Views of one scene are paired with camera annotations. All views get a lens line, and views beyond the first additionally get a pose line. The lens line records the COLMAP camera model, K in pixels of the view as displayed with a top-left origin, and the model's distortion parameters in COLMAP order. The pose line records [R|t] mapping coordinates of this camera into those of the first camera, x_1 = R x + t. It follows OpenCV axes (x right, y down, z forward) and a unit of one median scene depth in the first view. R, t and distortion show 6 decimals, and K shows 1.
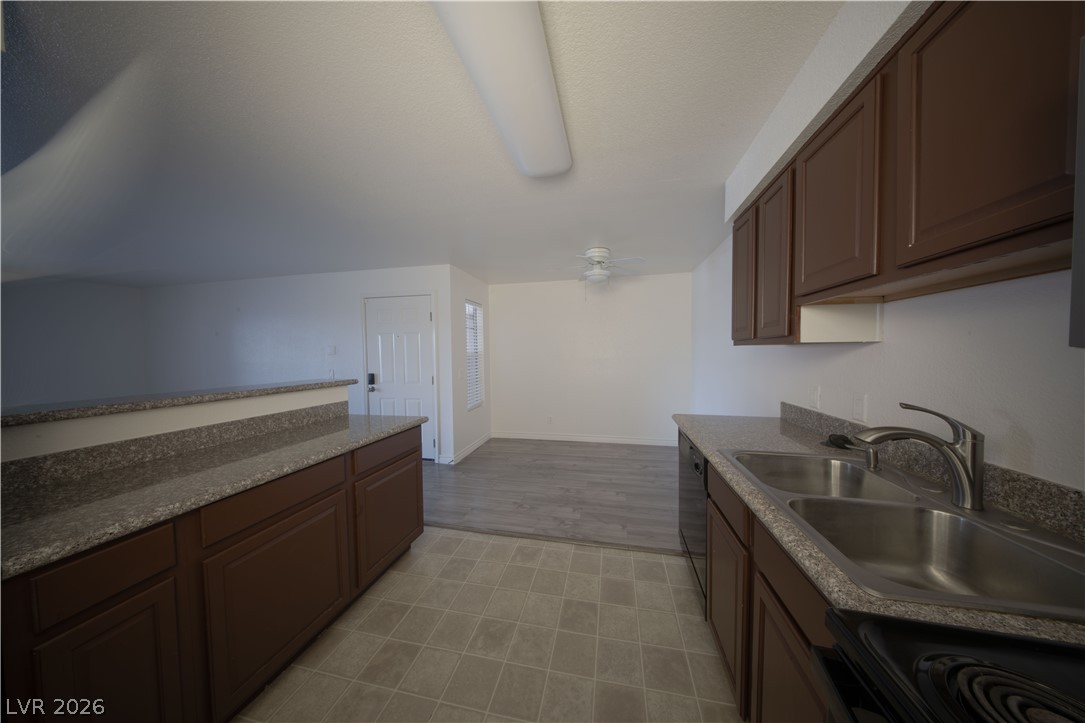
lens RADIAL K [[315.4, 0, 546.8], [0, 315.4, 364.5], [0, 0, 1]] dist [0.006766, -0.002945]
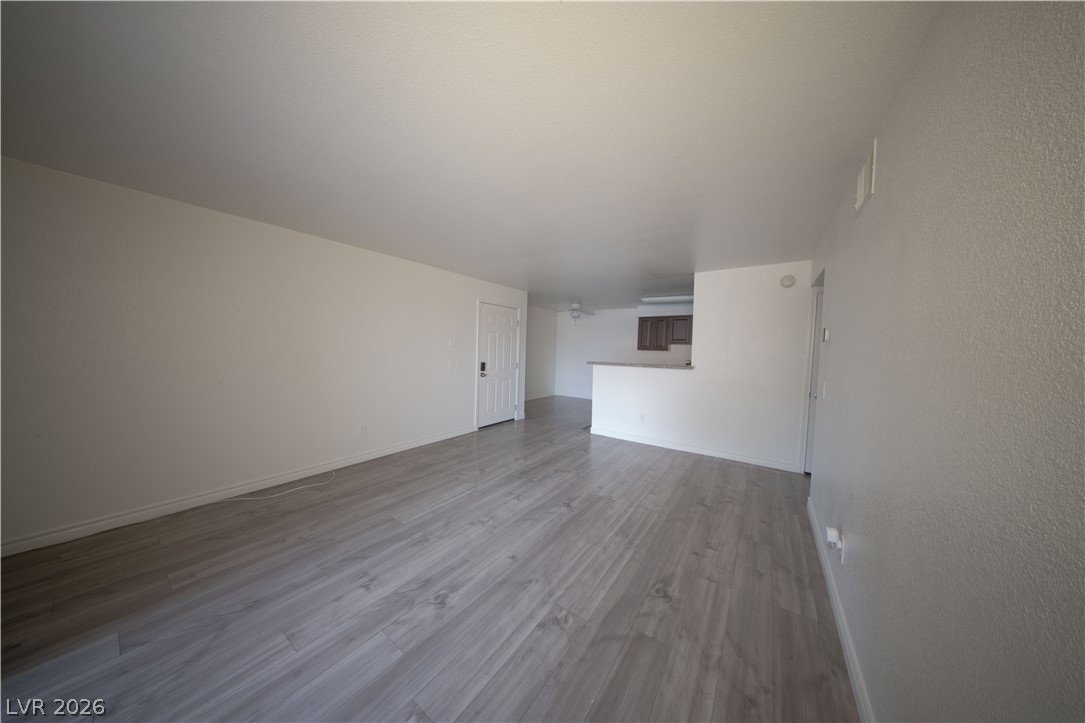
lens RADIAL K [[315.4, 0, 546.8], [0, 315.4, 364.5], [0, 0, 1]] dist [0.006766, -0.002945]
pose [[0.381646, -0.026312, 0.923934, -4.438682], [0.005893, 0.999644, 0.026033, 0.014097], [-0.924290, -0.004491, 0.381665, 0.747861]]
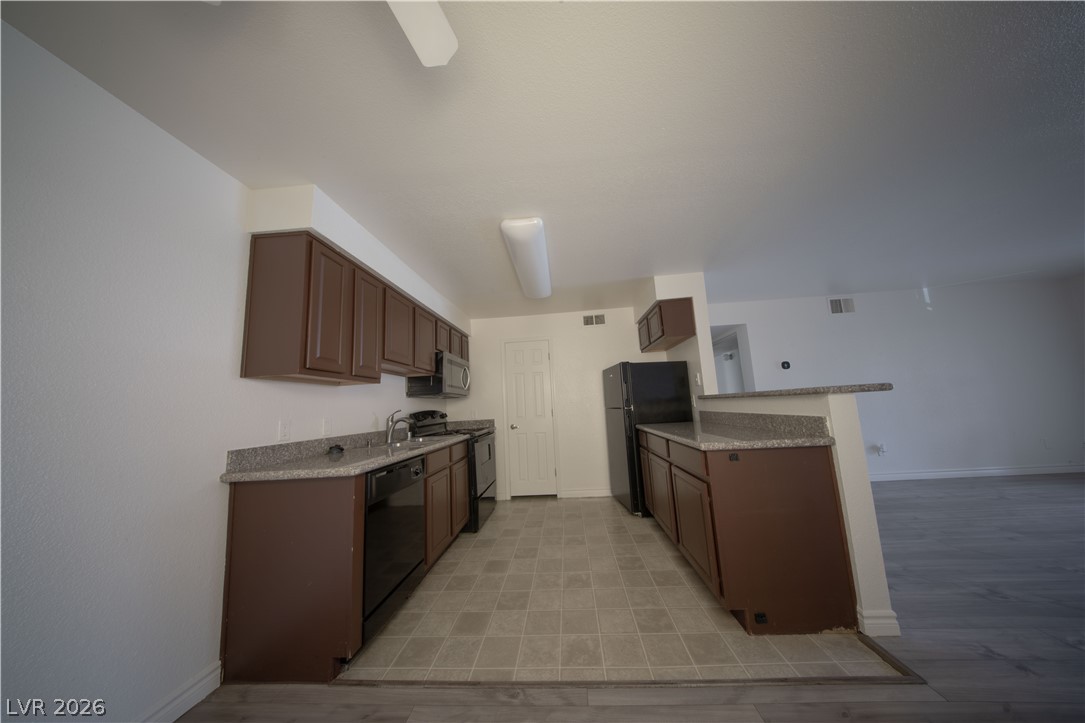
lens RADIAL K [[315.4, 0, 546.8], [0, 315.4, 364.5], [0, 0, 1]] dist [0.006766, -0.002945]
pose [[-0.987874, 0.047936, -0.147671, 0.124046], [0.062134, 0.993717, -0.093089, 0.039453], [0.142281, -0.101136, -0.984646, 2.530412]]
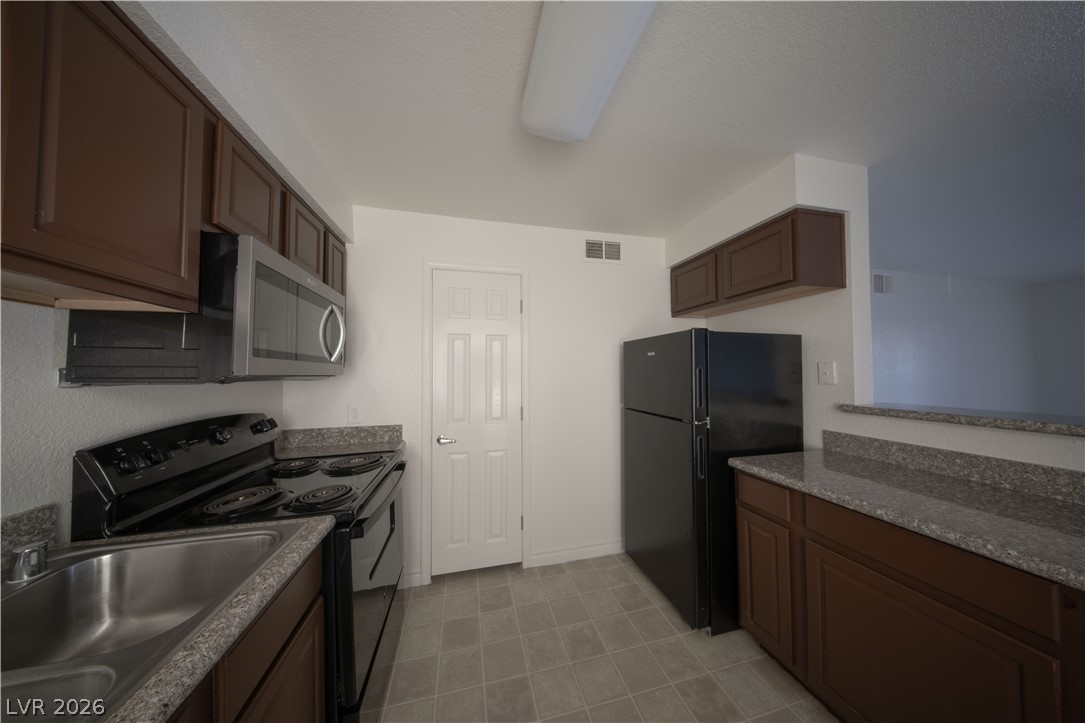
lens RADIAL K [[315.4, 0, 546.8], [0, 315.4, 364.5], [0, 0, 1]] dist [0.006766, -0.002945]
pose [[-0.897185, 0.008157, -0.441581, 0.233173], [0.001728, 0.999887, 0.014961, -0.045708], [0.441652, 0.012660, -0.897097, 1.122510]]
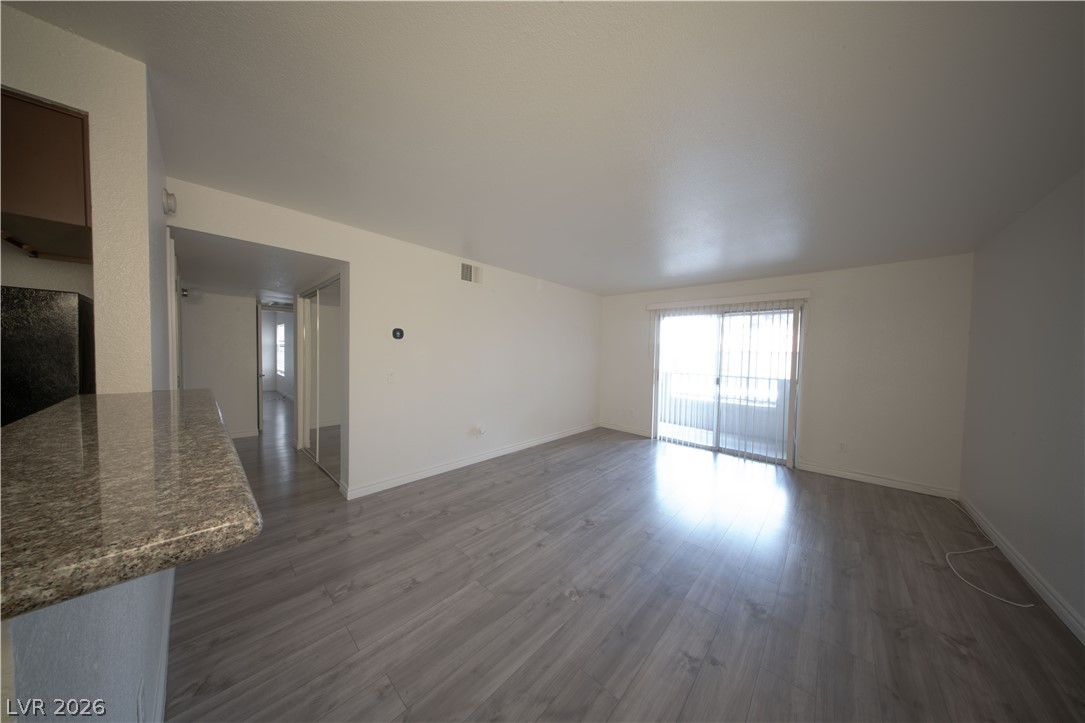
lens RADIAL K [[315.4, 0, 546.8], [0, 315.4, 364.5], [0, 0, 1]] dist [0.006766, -0.002945]
pose [[-0.499465, 0.032799, -0.865713, -1.079202], [-0.049754, 0.996548, 0.066461, -0.069222], [0.864904, 0.076268, -0.496109, 1.945044]]
